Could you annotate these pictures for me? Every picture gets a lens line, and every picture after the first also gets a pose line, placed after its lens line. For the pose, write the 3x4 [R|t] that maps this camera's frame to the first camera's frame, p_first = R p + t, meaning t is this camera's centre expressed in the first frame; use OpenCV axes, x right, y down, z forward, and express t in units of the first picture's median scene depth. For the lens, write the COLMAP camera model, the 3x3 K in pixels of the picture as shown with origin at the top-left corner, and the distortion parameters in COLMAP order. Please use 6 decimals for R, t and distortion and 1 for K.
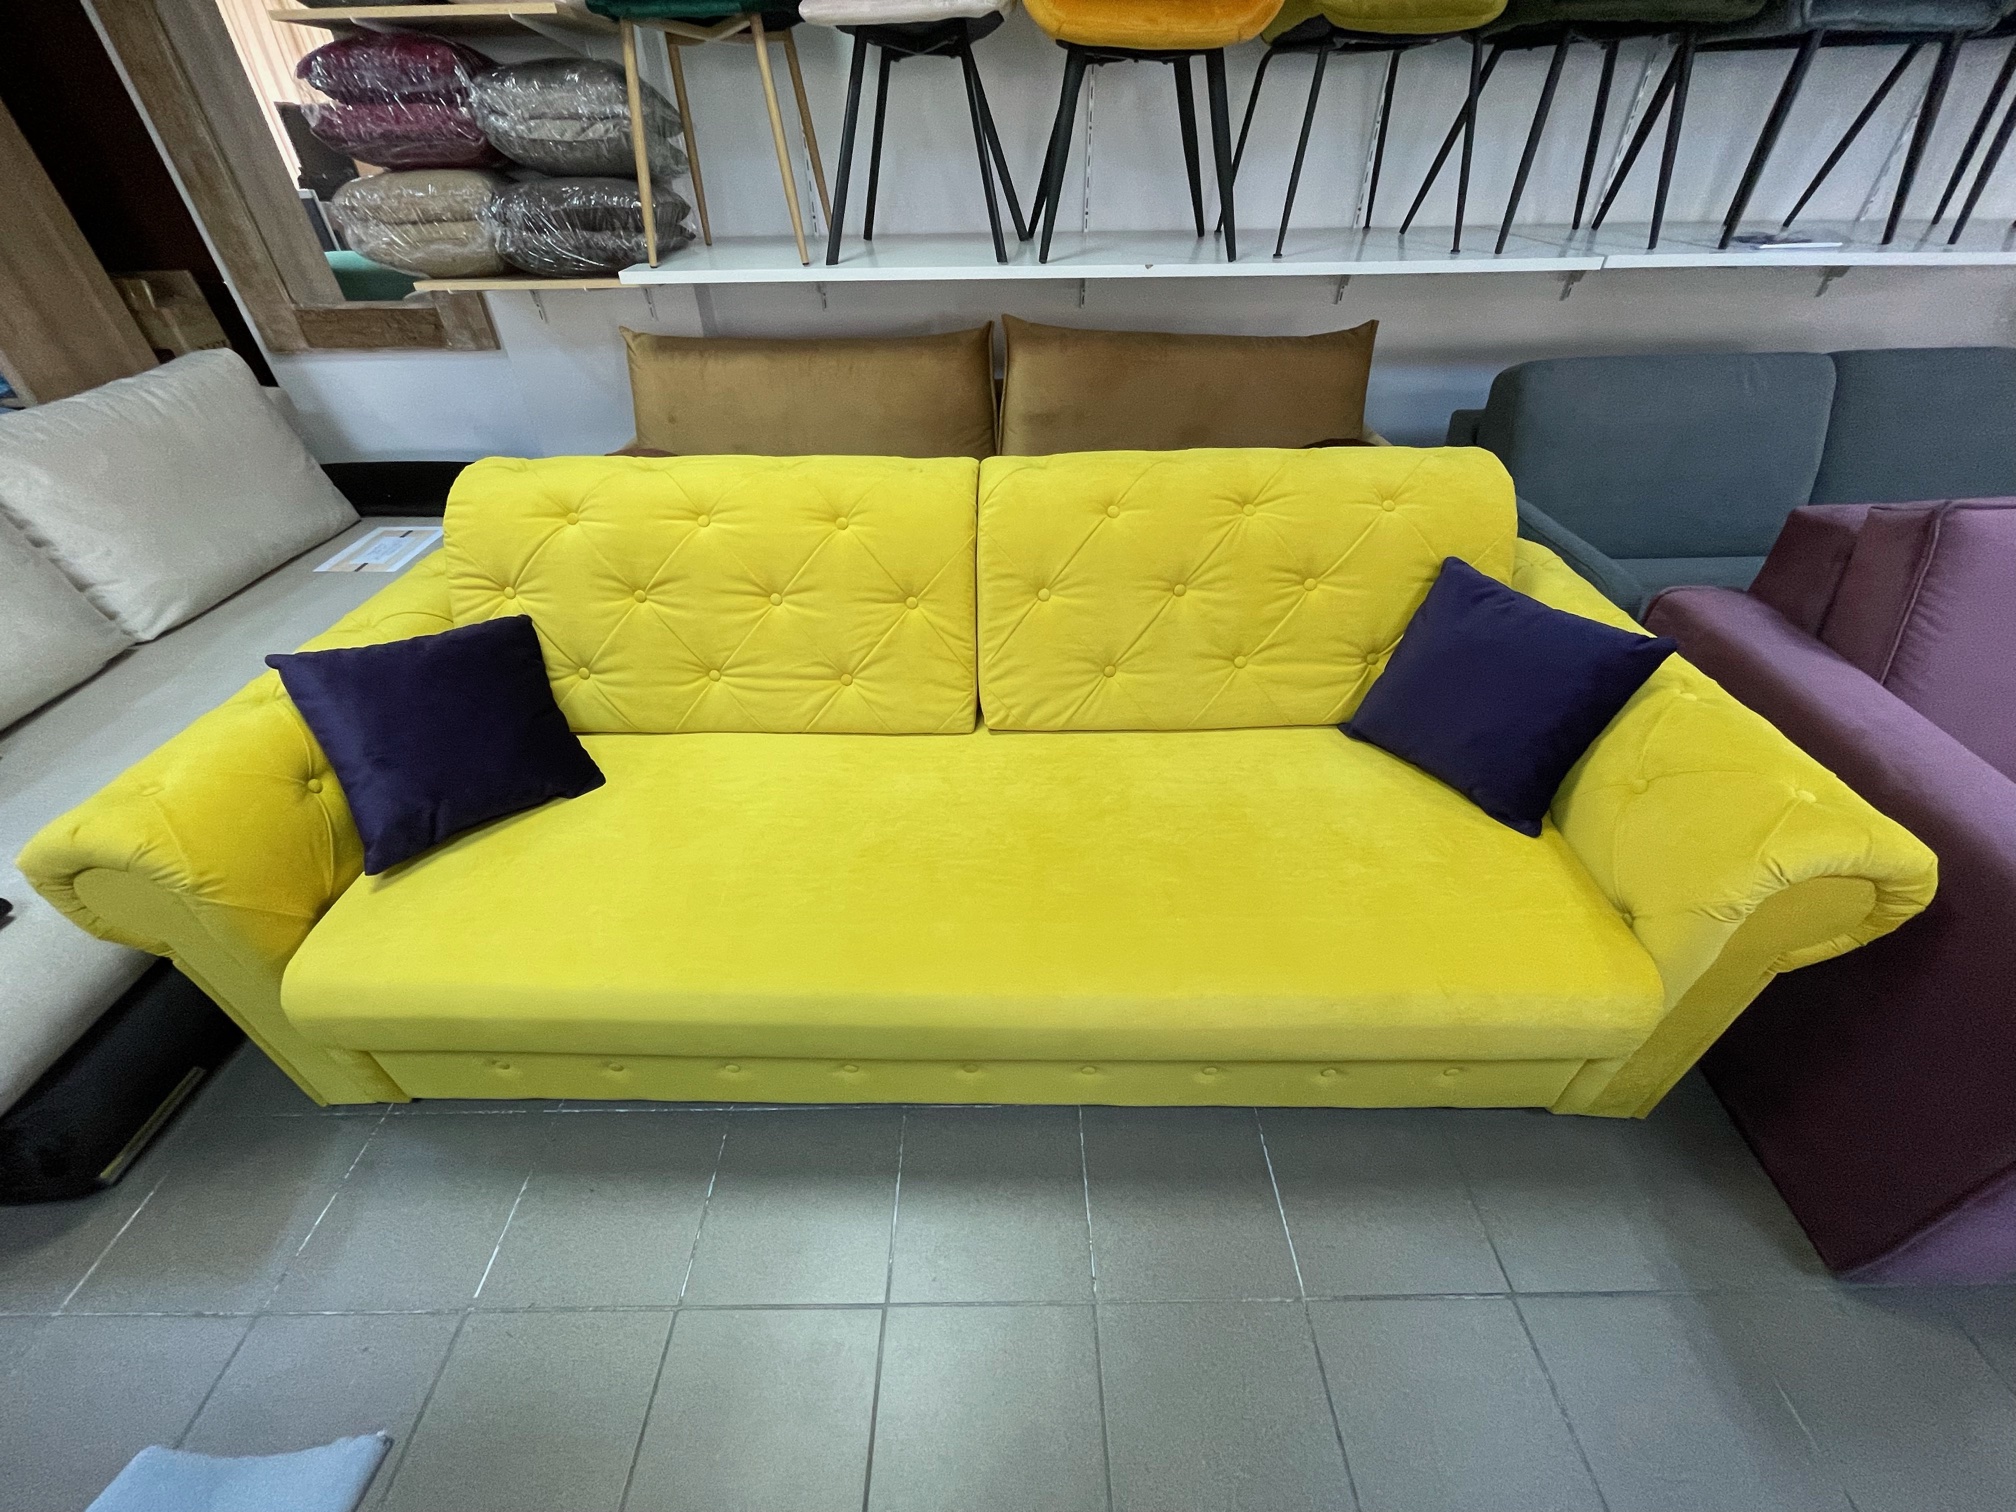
lens RADIAL K [[809.0, 0, 1003.4], [0, 809.0, 762.2], [0, 0, 1]] dist [-0.002202, -0.000096]
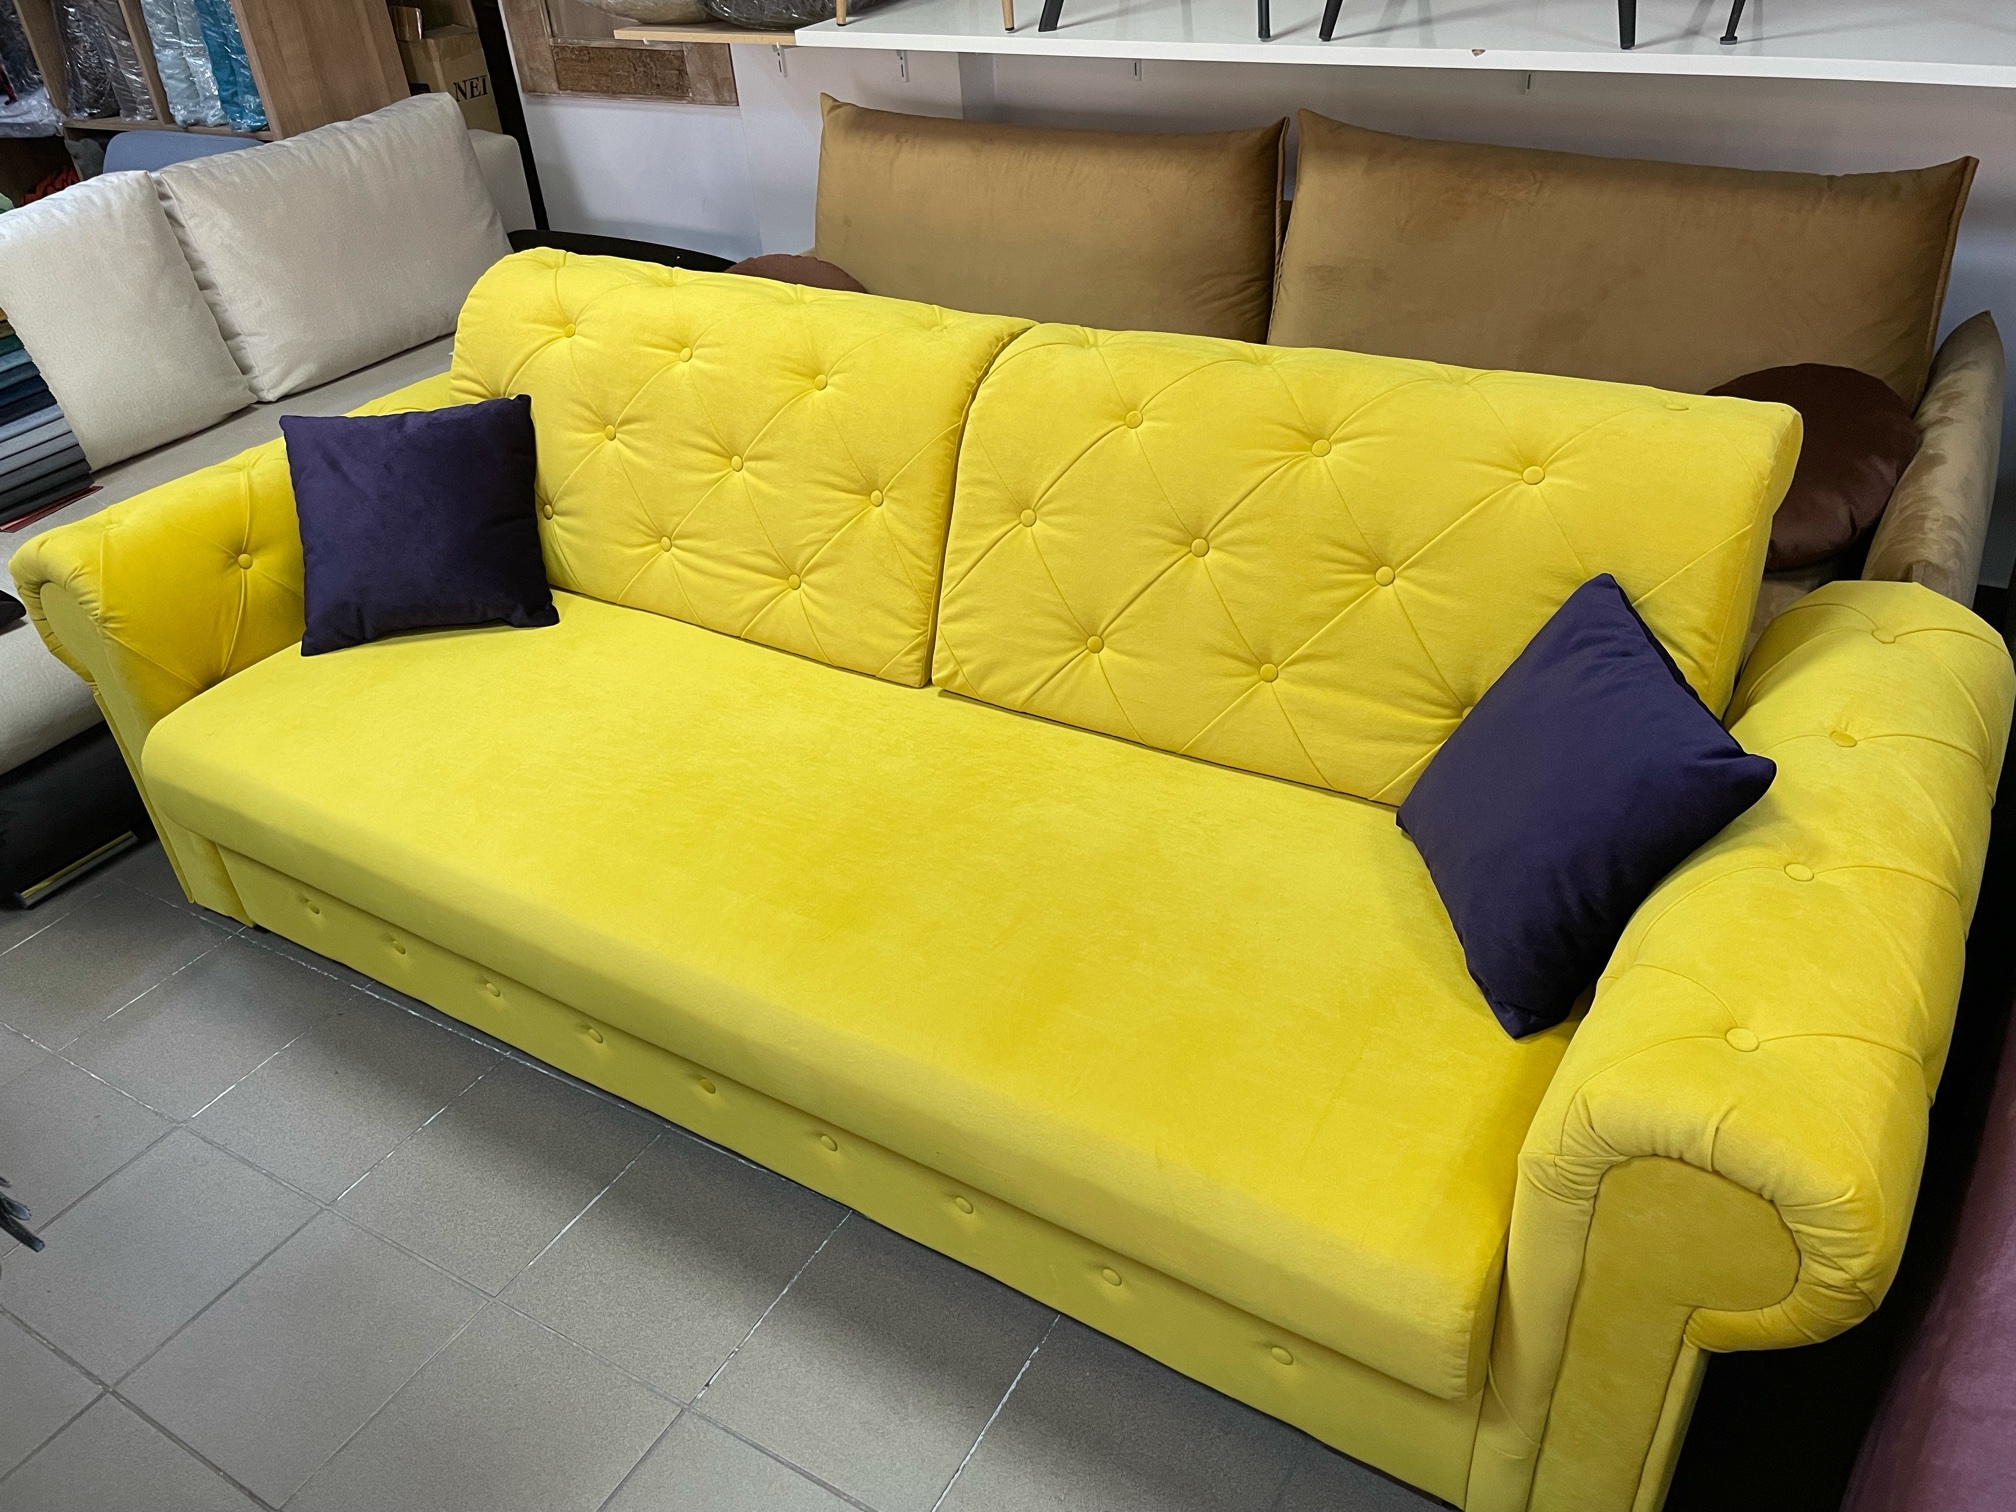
lens RADIAL K [[1534.5, 0, 1020.1], [0, 1534.5, 752.1], [0, 0, 1]] dist [0.099961, -0.152336]
pose [[0.854079, 0.246824, -0.457851, 0.708645], [-0.274516, 0.961562, 0.006286, -0.014637], [0.441804, 0.120318, 0.889007, -0.187162]]
